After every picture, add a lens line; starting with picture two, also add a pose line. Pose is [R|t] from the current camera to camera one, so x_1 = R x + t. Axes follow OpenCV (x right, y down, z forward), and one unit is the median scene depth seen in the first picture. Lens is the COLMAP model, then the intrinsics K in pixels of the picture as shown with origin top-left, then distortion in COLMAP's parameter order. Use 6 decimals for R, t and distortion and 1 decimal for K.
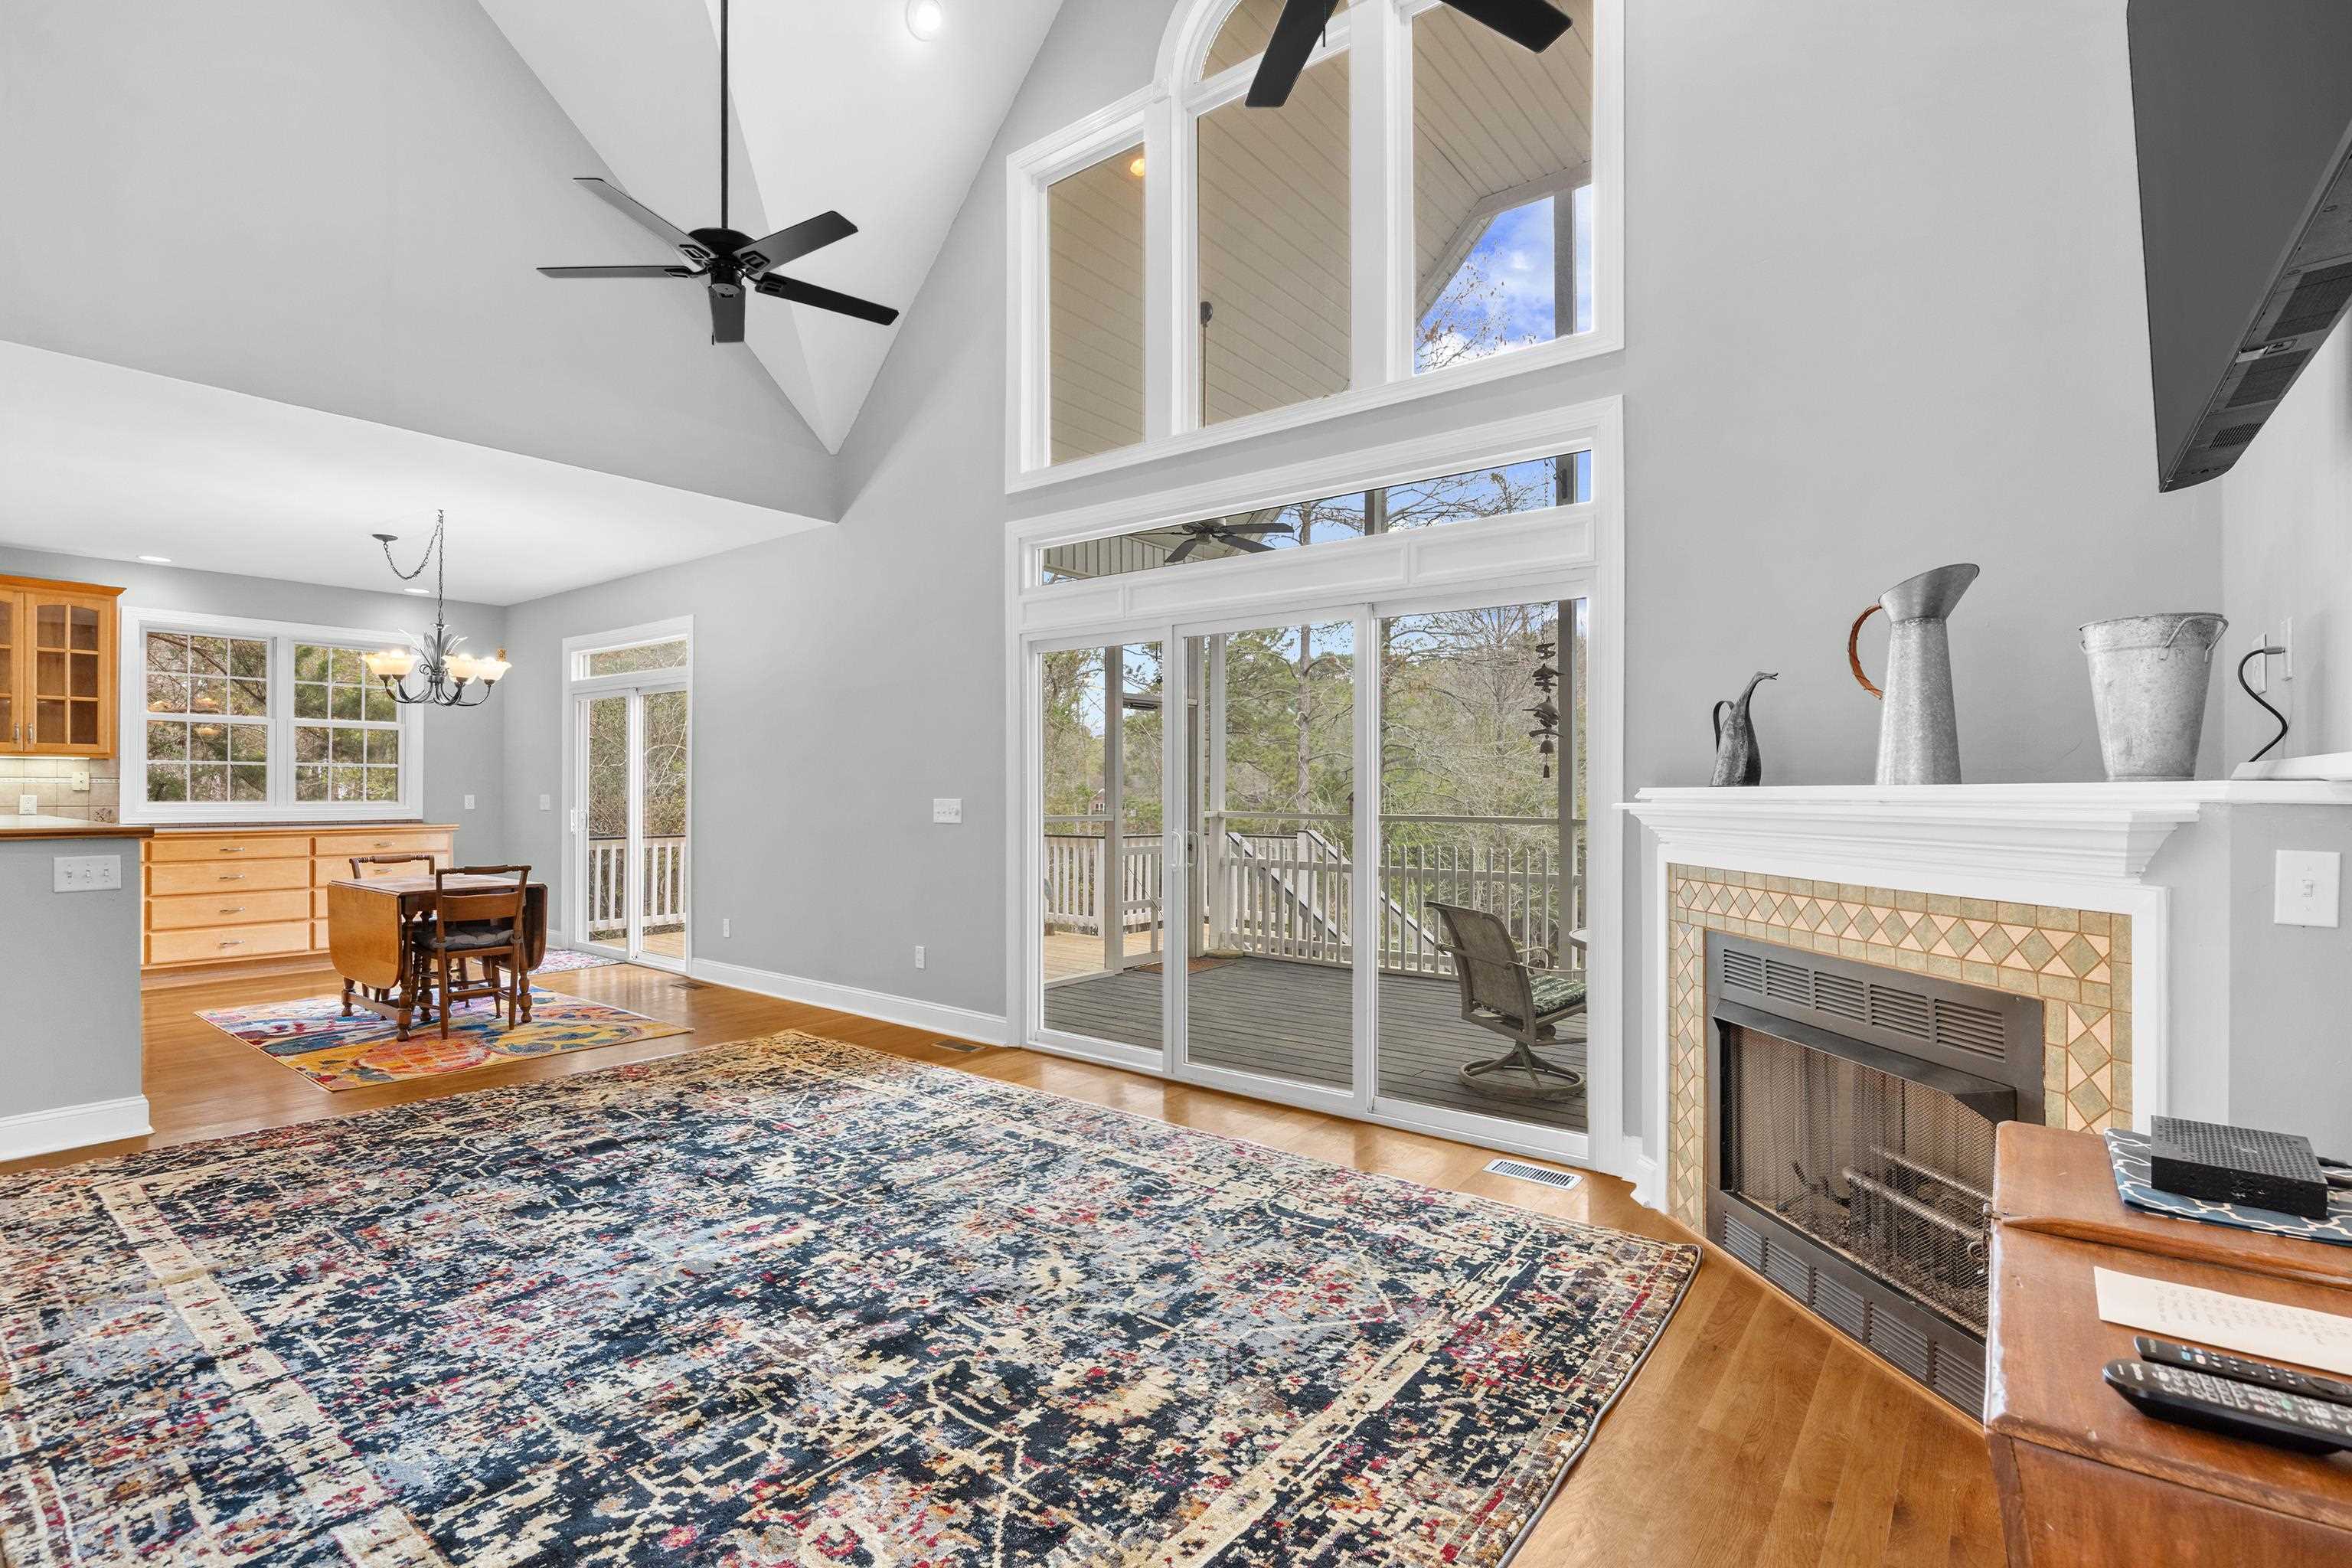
lens RADIAL K [[1072.1, 0, 1176.0], [0, 1072.1, 784.0], [0, 0, 1]] dist [-0.017758, 0.000116]
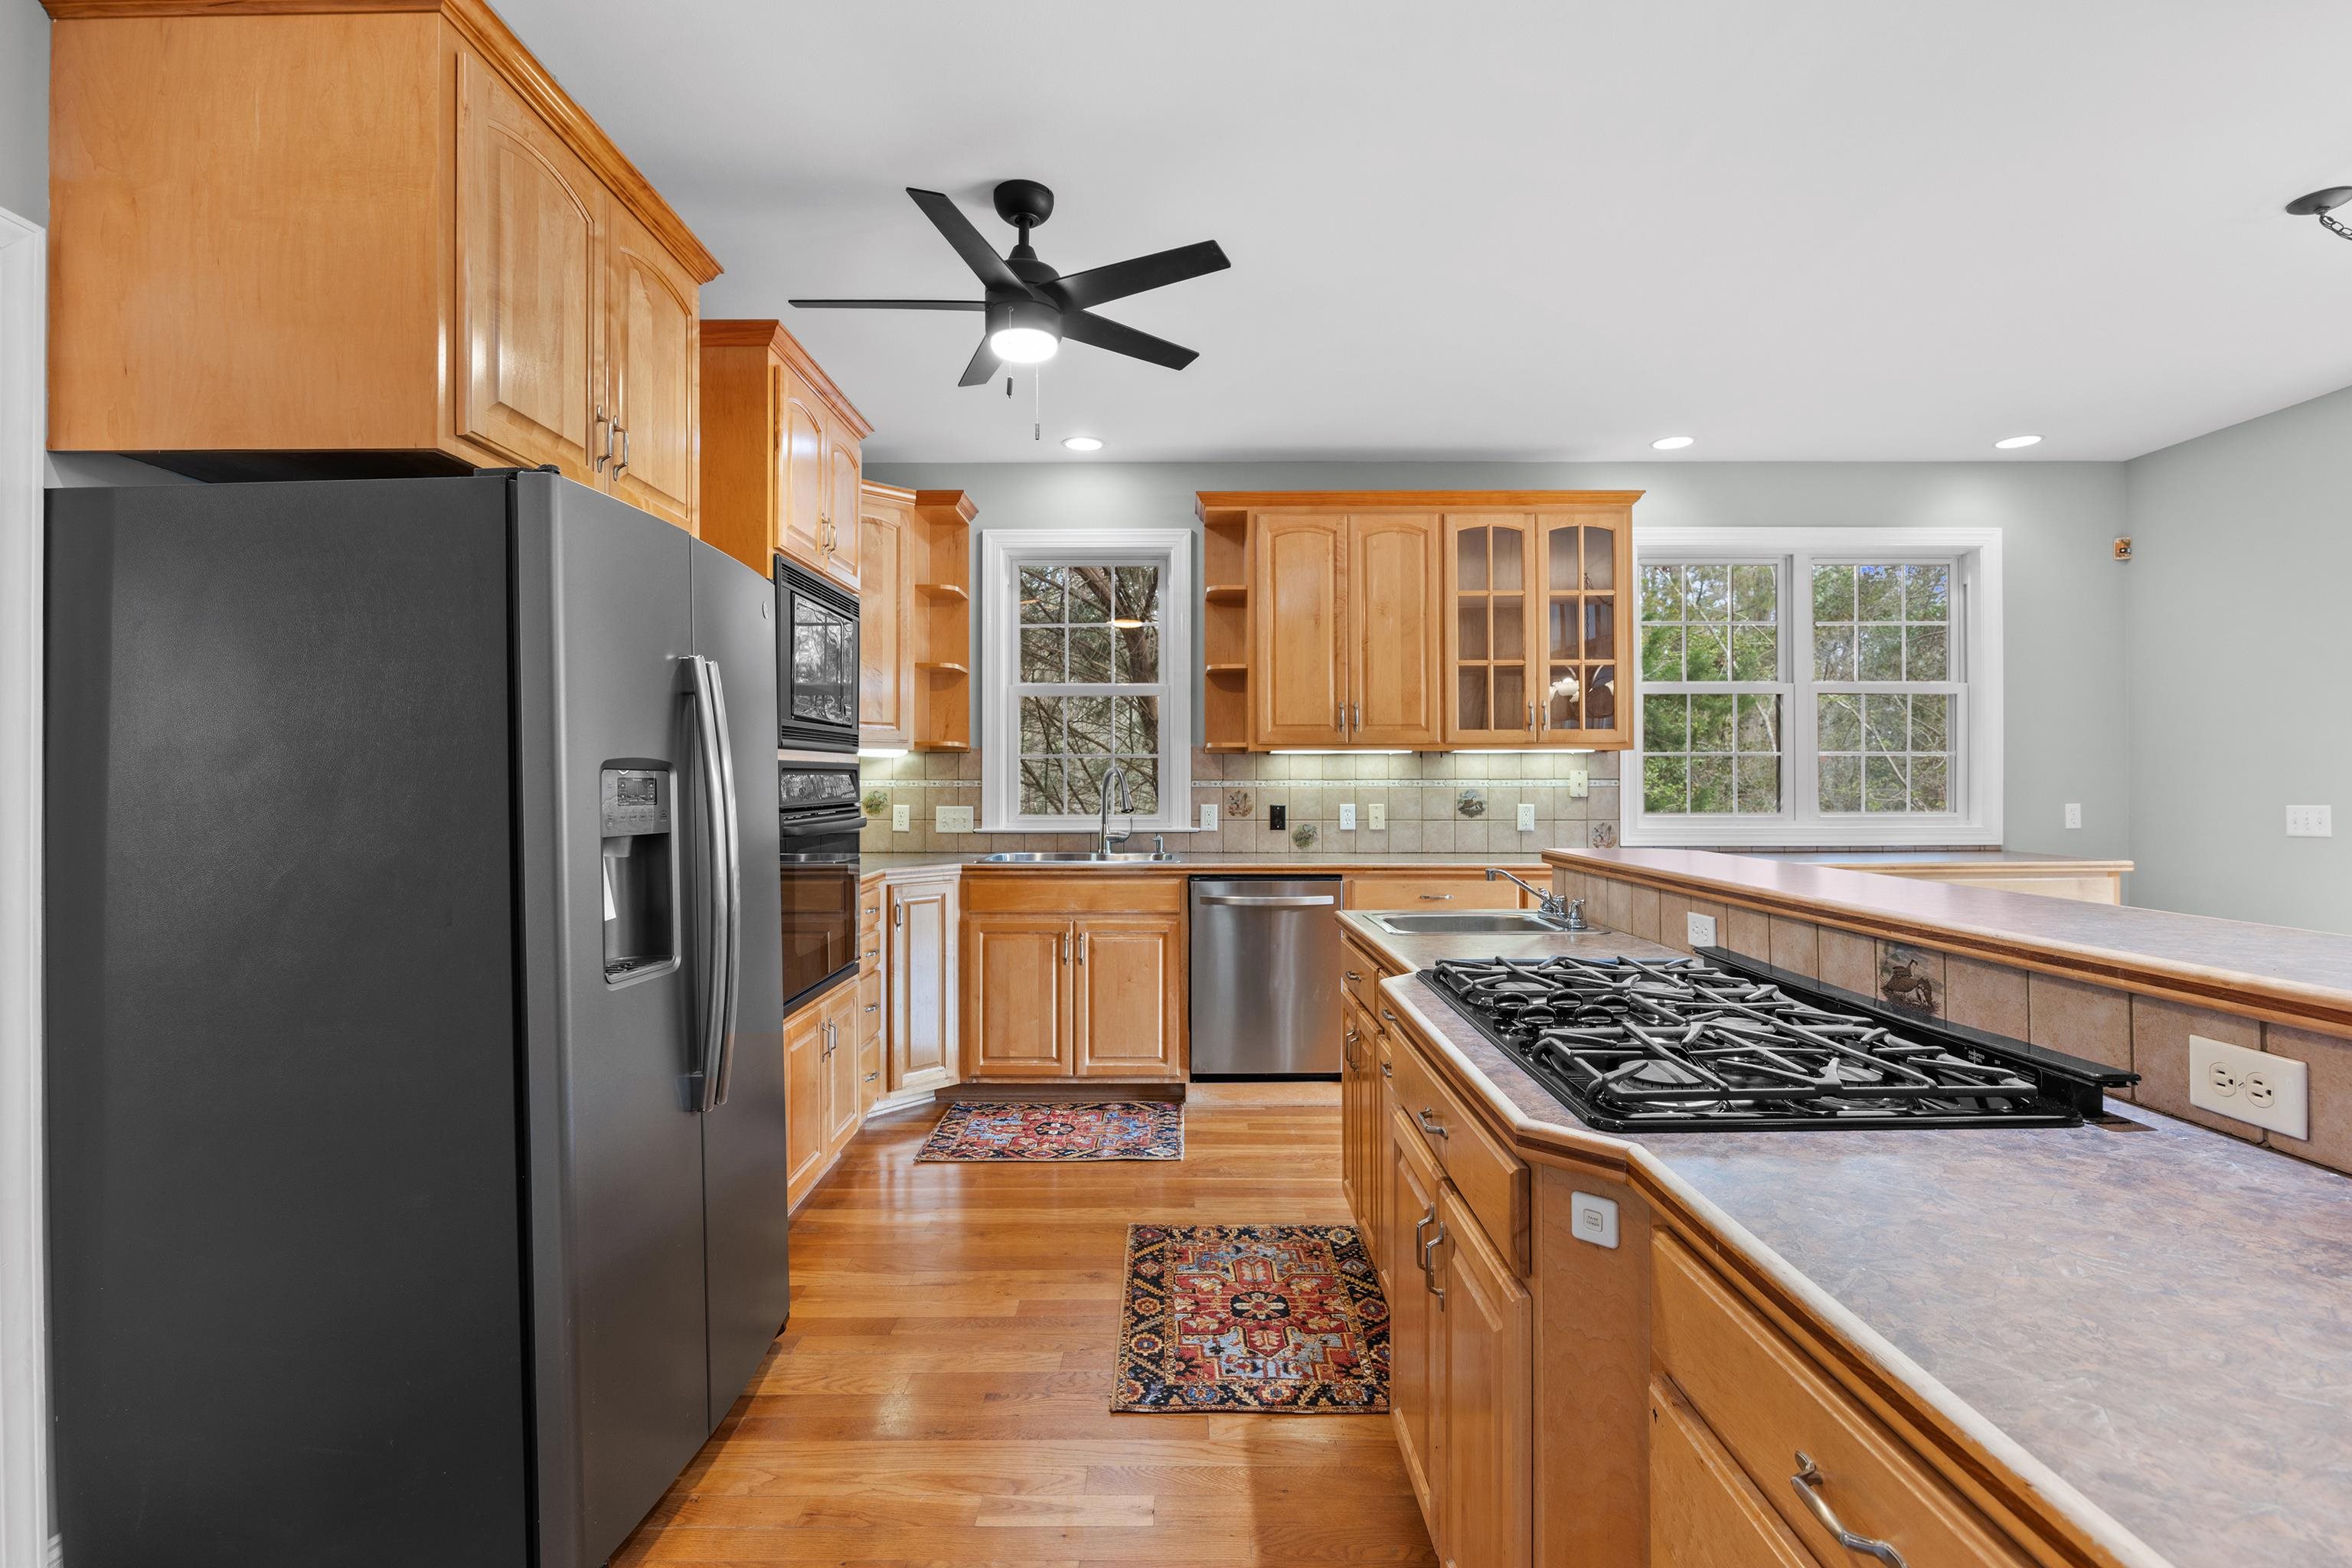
lens RADIAL K [[1098.4, 0, 1183.5], [0, 1098.4, 781.3], [0, 0, 1]] dist [-0.016014, 0.000192]
pose [[0.605769, -0.009013, -0.795589, -0.652262], [0.009341, 0.999947, -0.004215, -0.004165], [0.795586, -0.004879, 0.605822, 0.368201]]
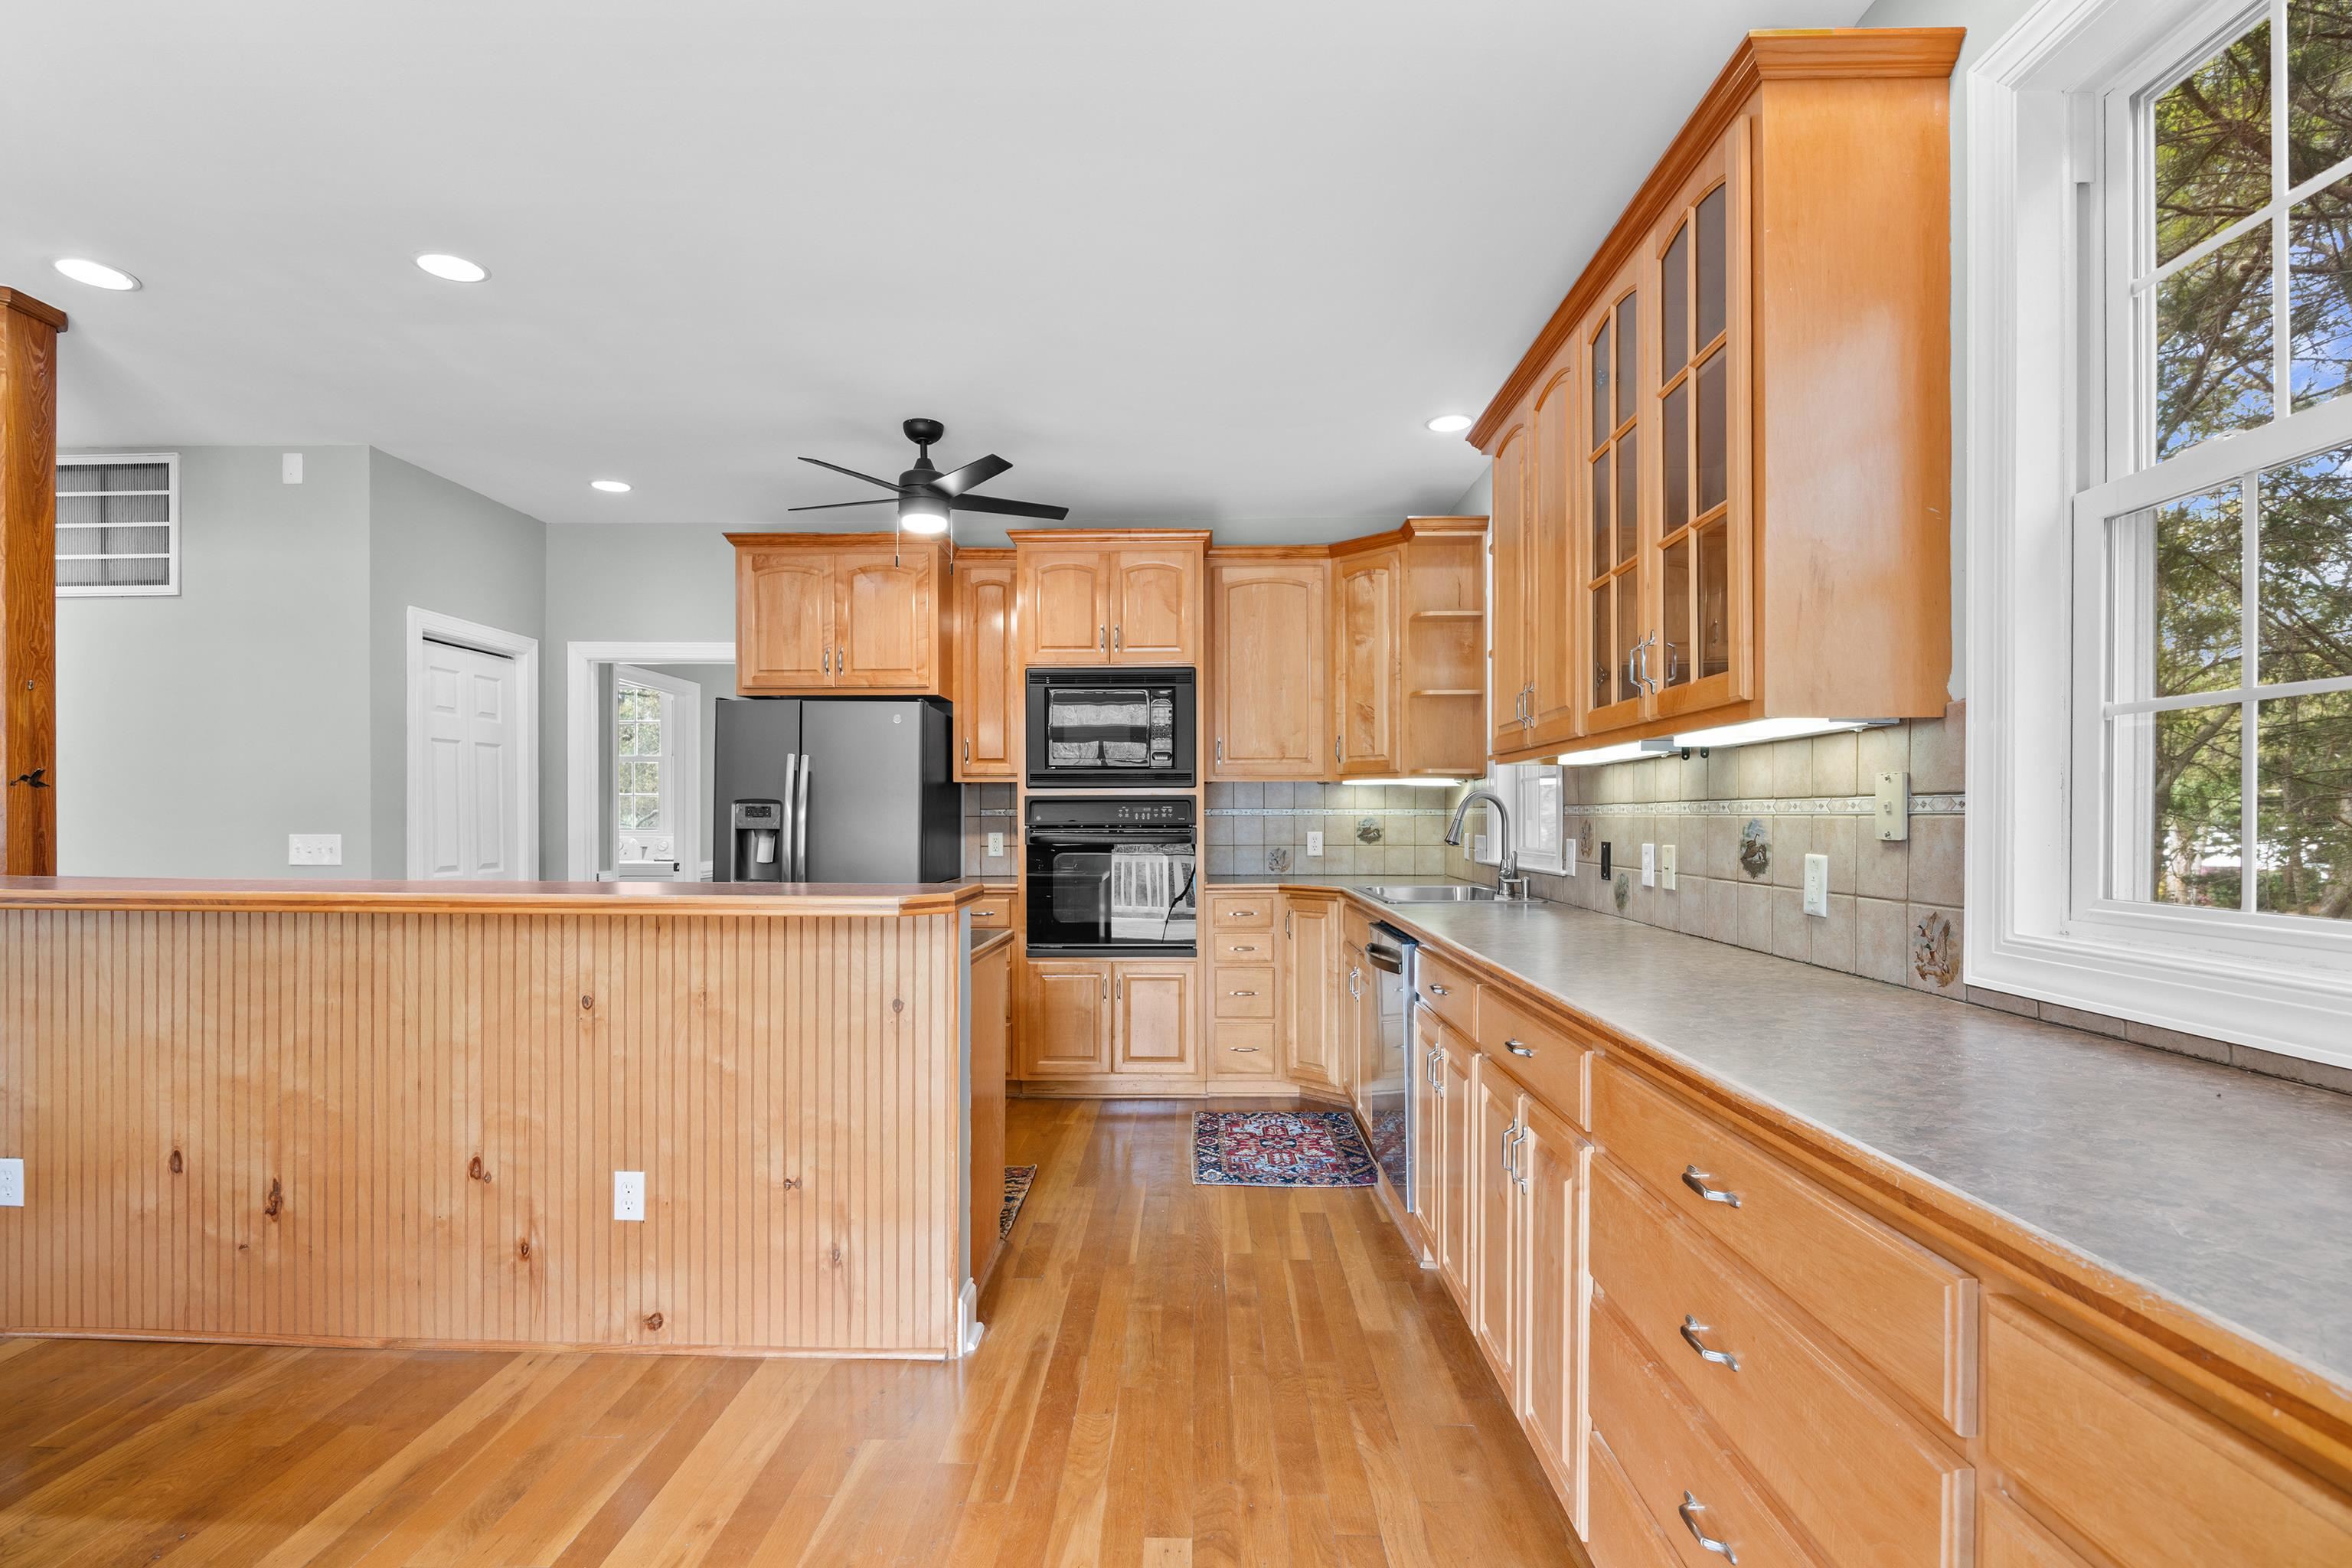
lens RADIAL K [[1102.6, 0, 1173.4], [0, 1102.6, 823.8], [0, 0, 1]] dist [-0.011583, 0.000715]
pose [[-0.808871, -0.003466, -0.587975, -0.760163], [-0.002811, 0.999994, -0.002028, 0.002801], [0.587979, 0.000012, -0.808876, 1.169968]]
